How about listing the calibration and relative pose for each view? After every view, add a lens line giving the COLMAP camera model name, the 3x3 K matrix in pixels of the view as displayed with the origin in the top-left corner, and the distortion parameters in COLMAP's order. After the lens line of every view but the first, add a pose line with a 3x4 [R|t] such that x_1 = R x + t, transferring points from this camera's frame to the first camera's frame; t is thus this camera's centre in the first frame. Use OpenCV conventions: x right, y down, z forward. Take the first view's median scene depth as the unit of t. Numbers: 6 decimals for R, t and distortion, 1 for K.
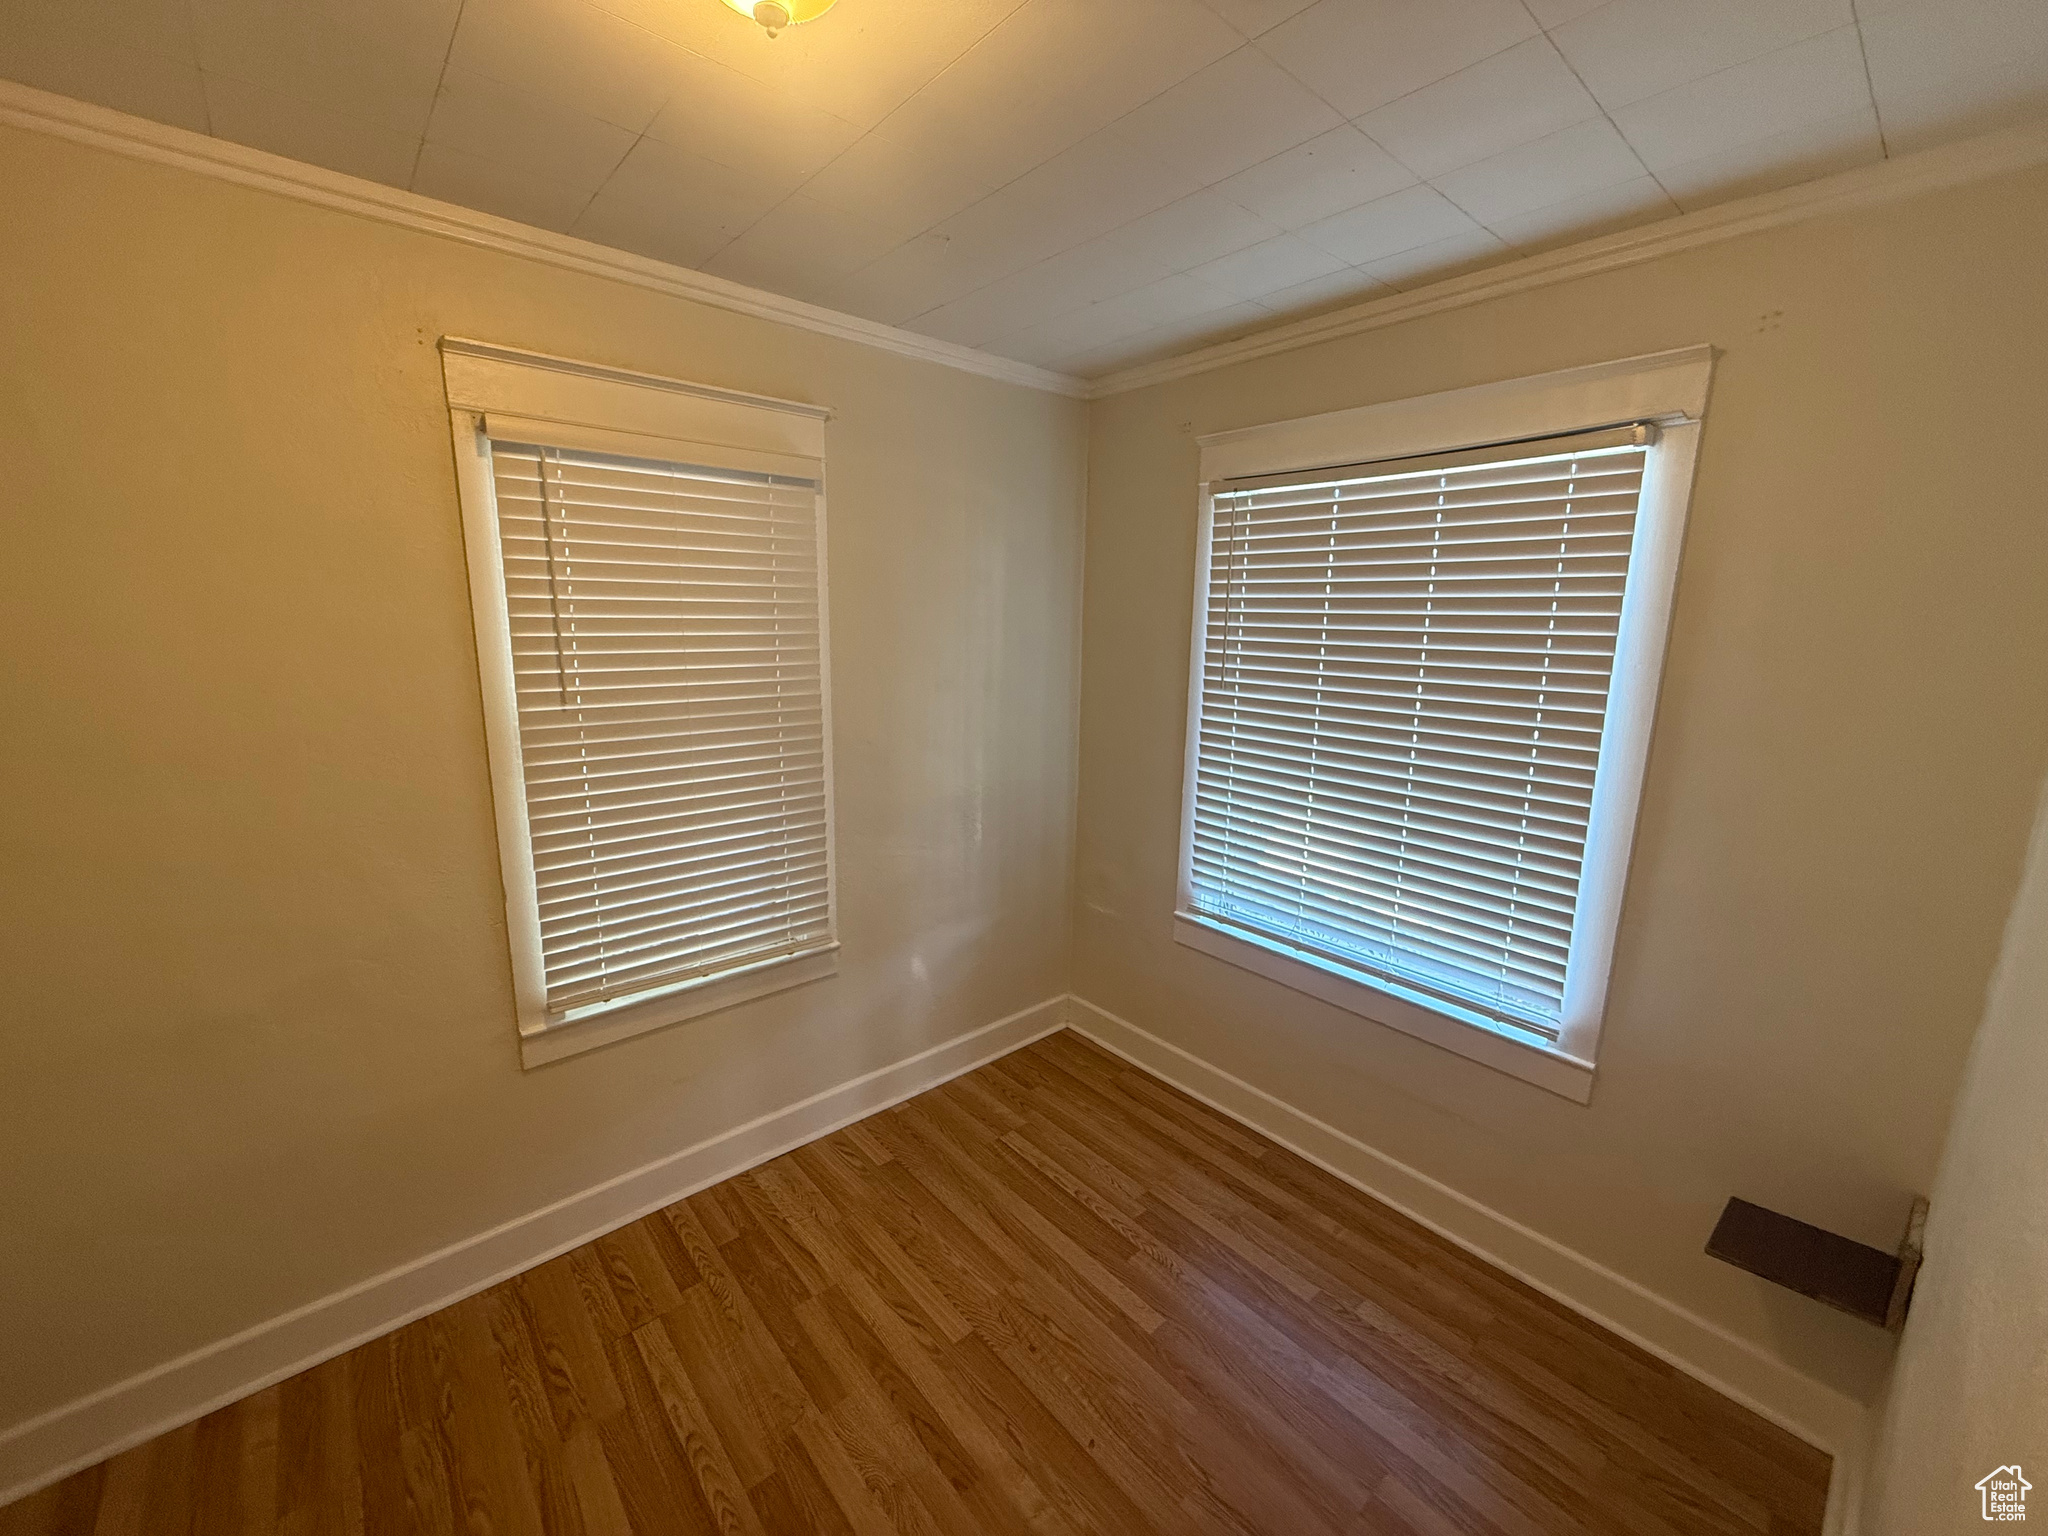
lens RADIAL K [[817.4, 0, 1018.4], [0, 817.4, 766.5], [0, 0, 1]] dist [0.001366, -0.000088]
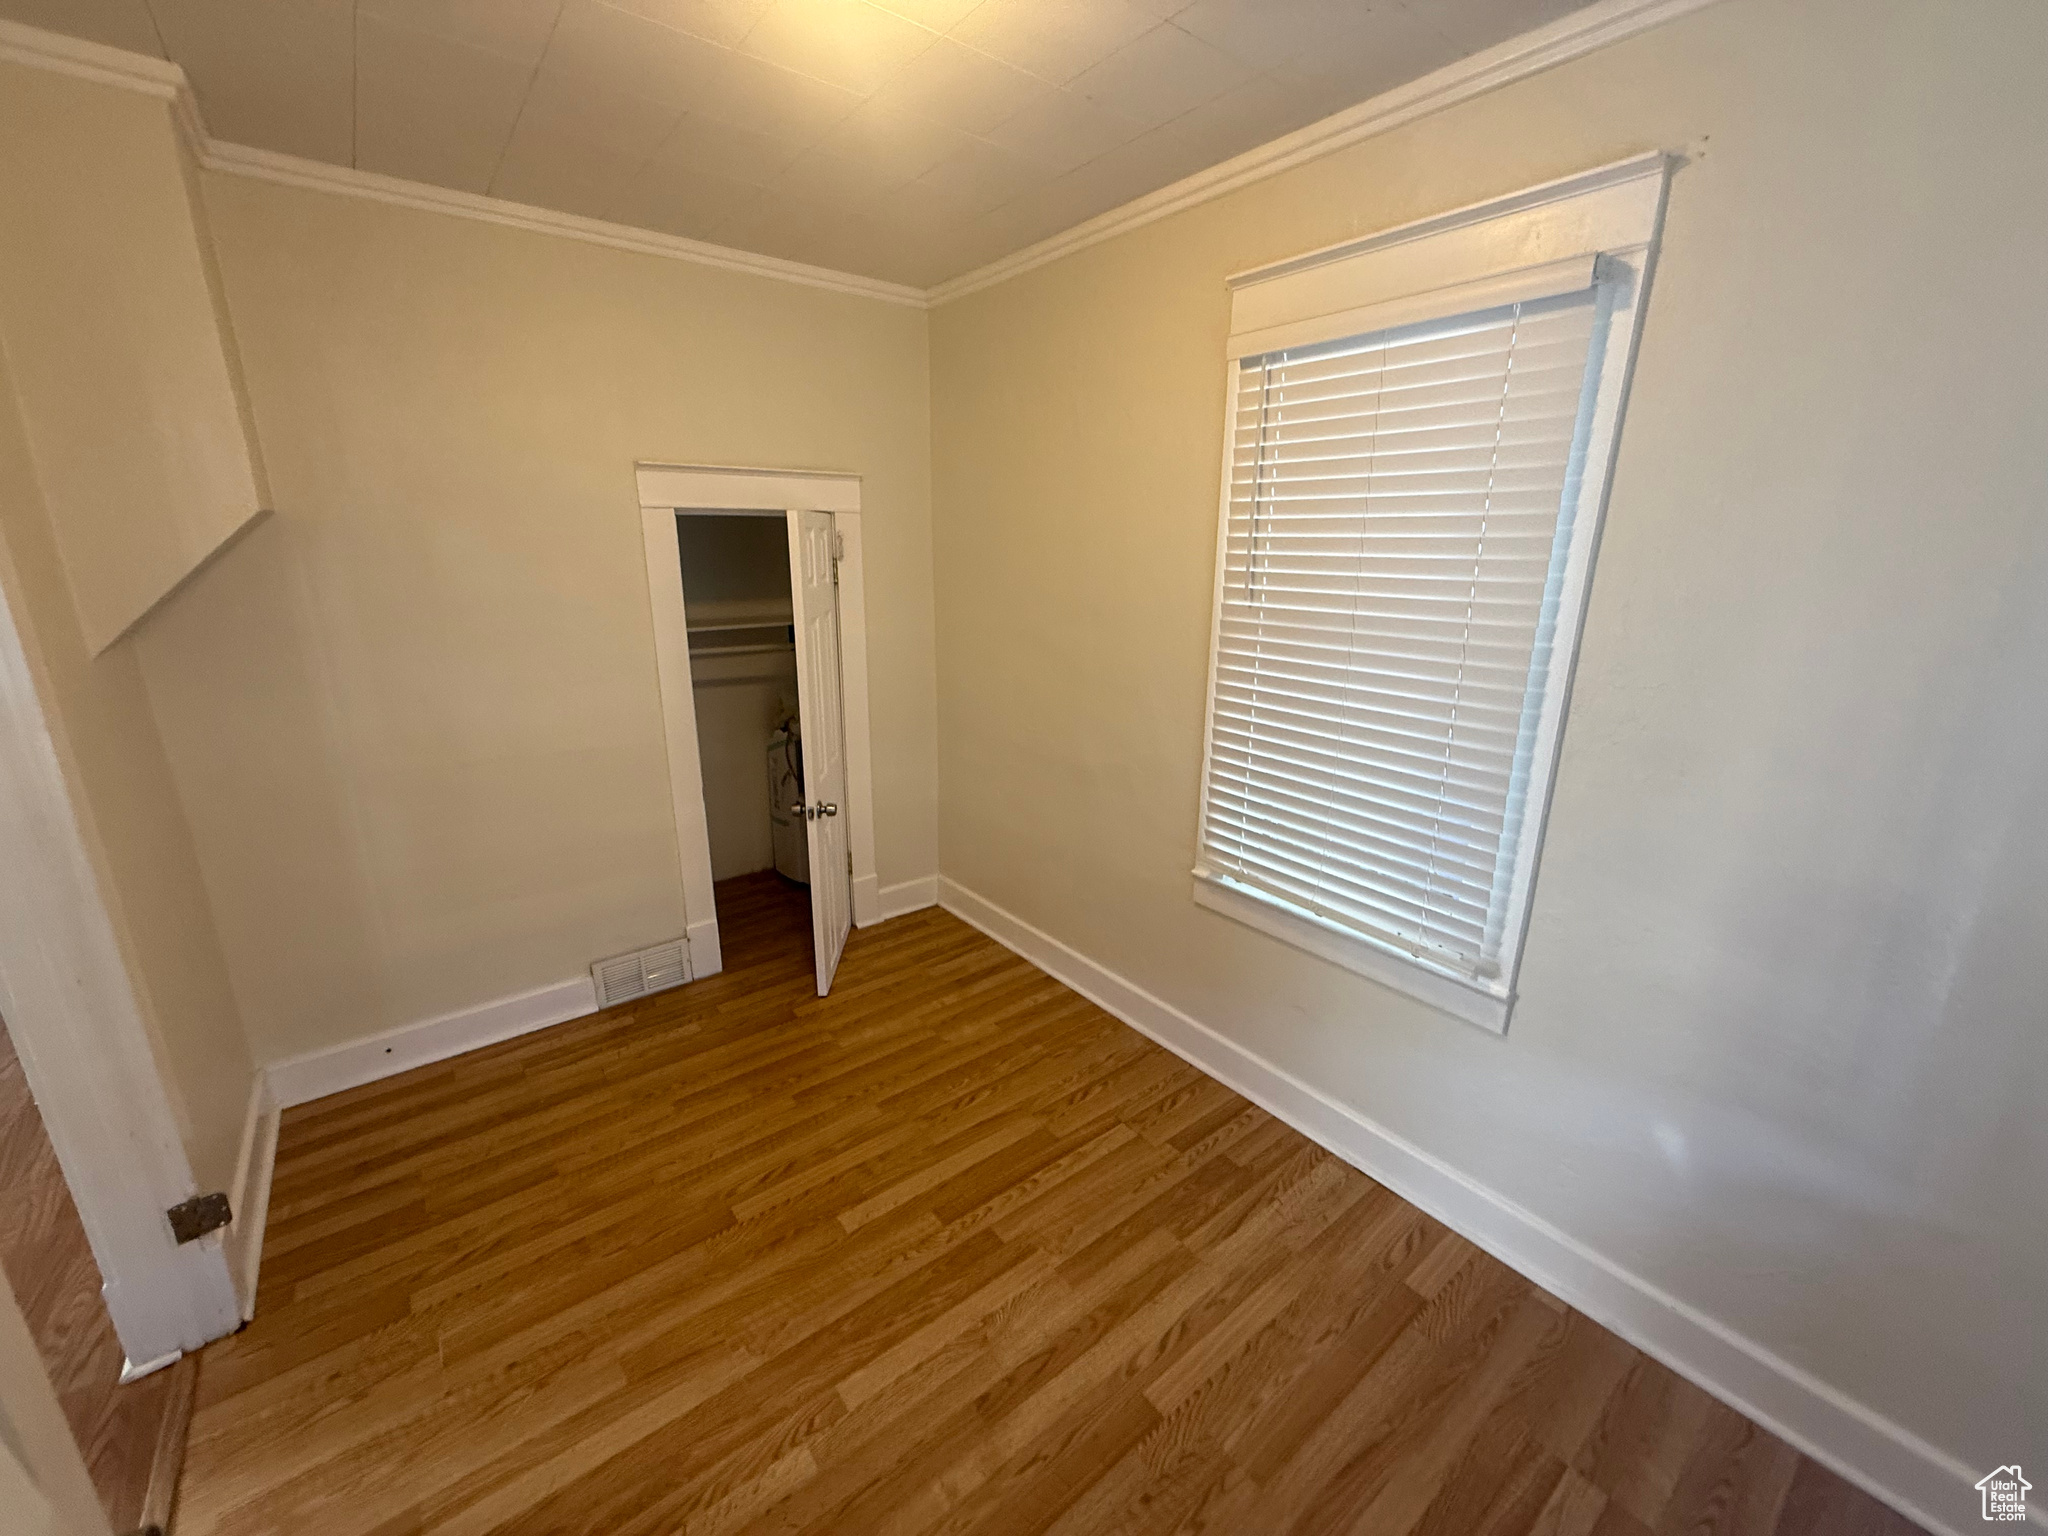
lens RADIAL K [[817.4, 0, 1014.6], [0, 817.4, 767.0], [0, 0, 1]] dist [0.001366, -0.000088]
pose [[-0.059843, 0.253190, -0.965564, 0.545080], [-0.195323, 0.945629, 0.260068, -0.084307], [0.978911, 0.204160, -0.007135, 0.712419]]
